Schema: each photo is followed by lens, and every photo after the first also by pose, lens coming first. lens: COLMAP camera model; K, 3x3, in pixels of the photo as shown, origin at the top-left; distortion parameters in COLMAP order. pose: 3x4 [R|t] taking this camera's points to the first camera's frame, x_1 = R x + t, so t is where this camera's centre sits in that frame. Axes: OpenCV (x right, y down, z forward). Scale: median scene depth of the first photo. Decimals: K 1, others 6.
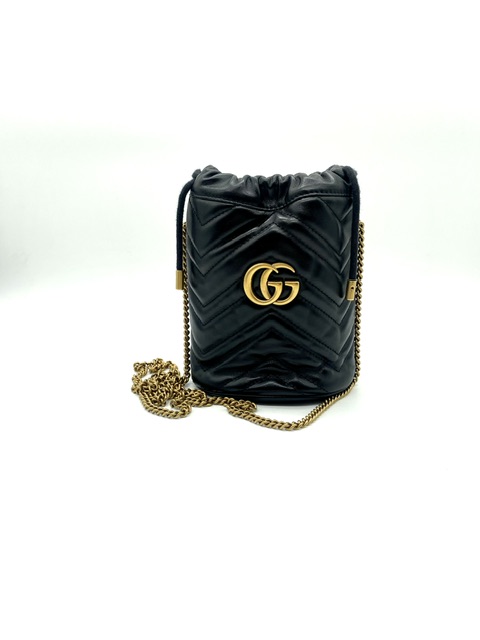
lens RADIAL K [[492.7, 0, 242.4], [0, 492.7, 319.8], [0, 0, 1]] dist [0.001169, 0.000331]
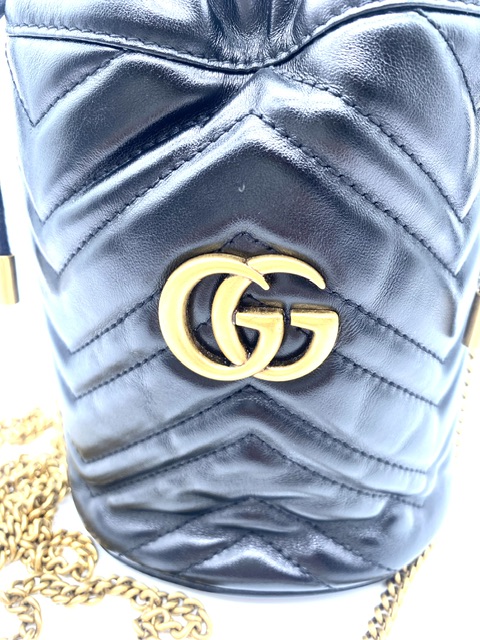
lens RADIAL K [[540.9, 0, 240.2], [0, 540.9, 318.0], [0, 0, 1]] dist [-0.065185, -0.005473]
pose [[0.999926, -0.009828, 0.007158, 0.051810], [0.008340, 0.982811, 0.184424, -0.135752], [-0.008848, -0.184351, 0.982821, 0.666699]]
